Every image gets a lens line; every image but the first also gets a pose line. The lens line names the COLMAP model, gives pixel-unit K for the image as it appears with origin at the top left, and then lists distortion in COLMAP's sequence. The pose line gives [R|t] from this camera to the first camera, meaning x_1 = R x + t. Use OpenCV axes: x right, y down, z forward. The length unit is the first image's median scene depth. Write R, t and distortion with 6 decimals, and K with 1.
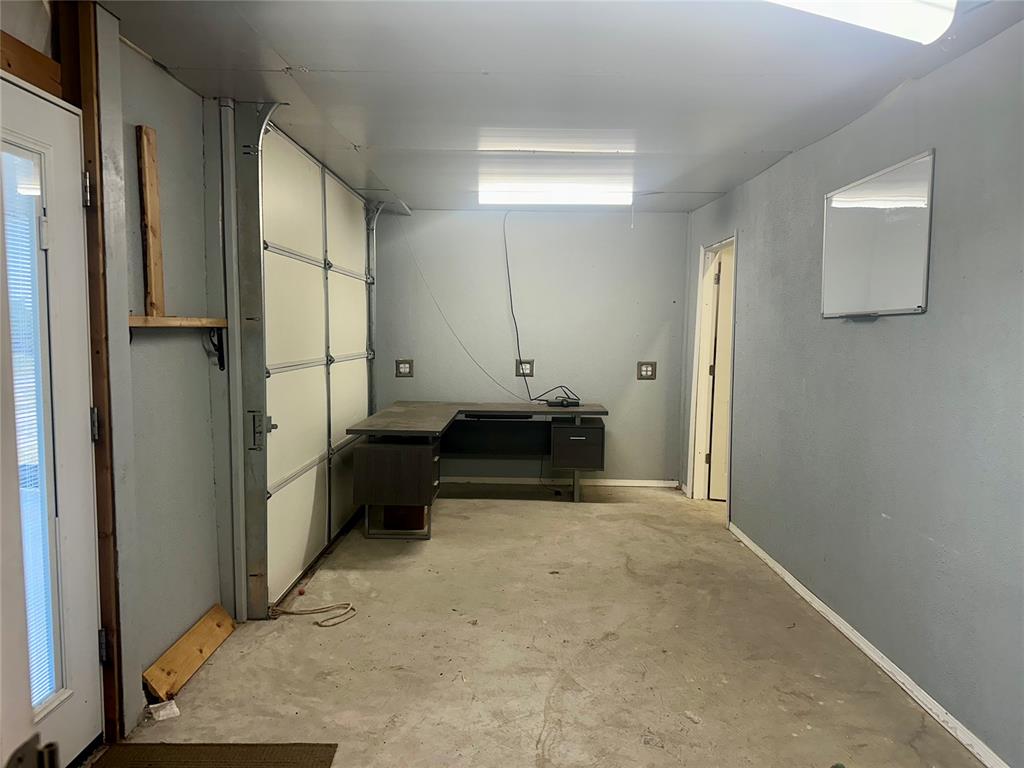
lens RADIAL K [[722.4, 0, 513.1], [0, 722.4, 382.6], [0, 0, 1]] dist [0.120236, -0.178037]
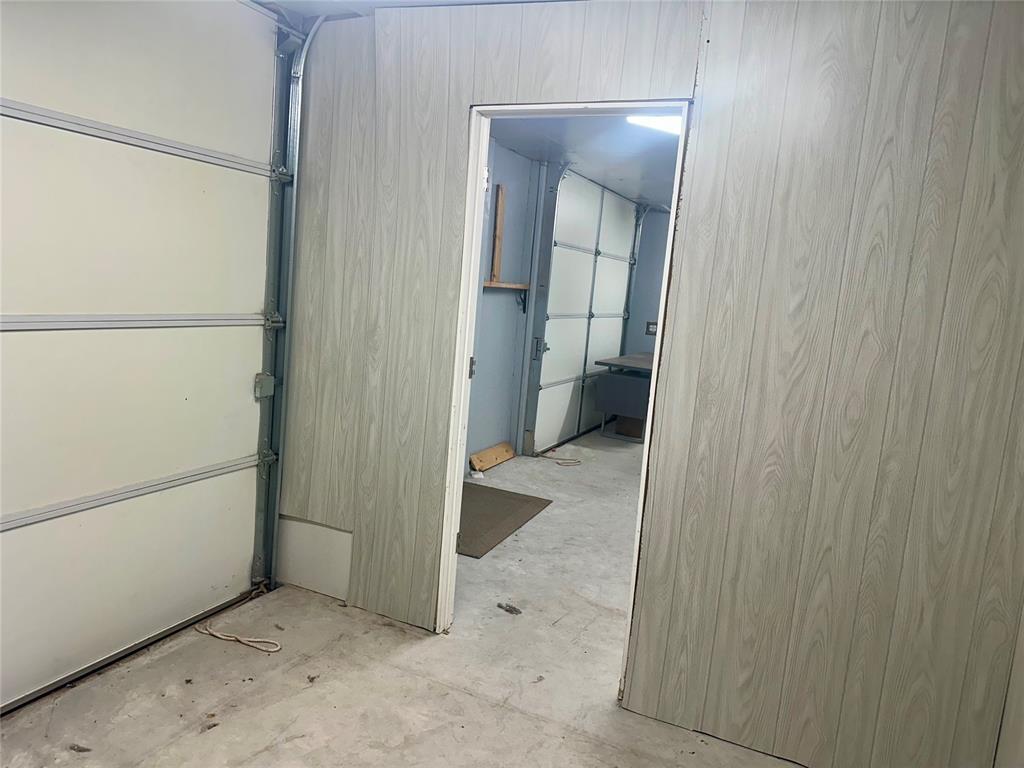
lens RADIAL K [[722.4, 0, 513.1], [0, 722.4, 382.6], [0, 0, 1]] dist [0.120236, -0.178037]
pose [[0.909867, 0.130653, -0.393790, 0.266259], [-0.113119, 0.991284, 0.067527, 0.030802], [0.399181, -0.016895, 0.916717, -0.567856]]
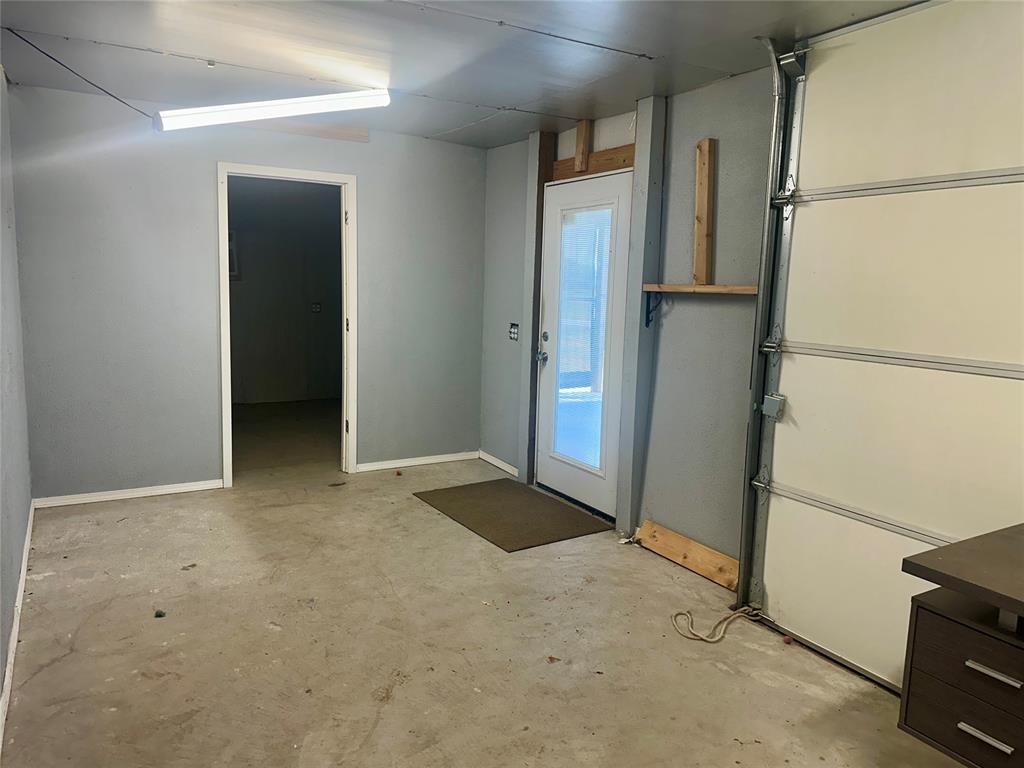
lens RADIAL K [[722.4, 0, 513.1], [0, 722.4, 382.6], [0, 0, 1]] dist [0.120236, -0.178037]
pose [[-0.857659, 0.036604, -0.512914, 0.354513], [-0.077118, 0.977027, 0.198675, -0.113792], [0.508403, 0.209950, -0.835133, 1.469384]]
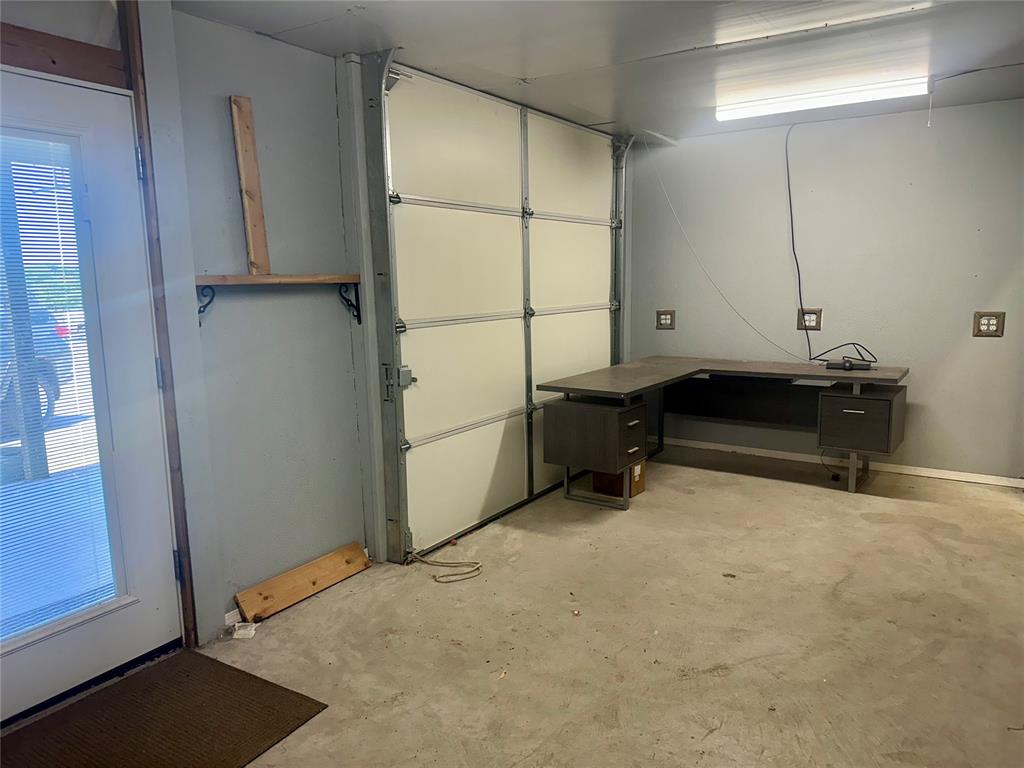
lens RADIAL K [[722.4, 0, 513.1], [0, 722.4, 382.6], [0, 0, 1]] dist [0.120236, -0.178037]
pose [[0.838768, 0.053151, -0.541889, 0.320733], [-0.013437, 0.996942, 0.076986, -0.014943], [0.544324, -0.057292, 0.836917, 0.218589]]
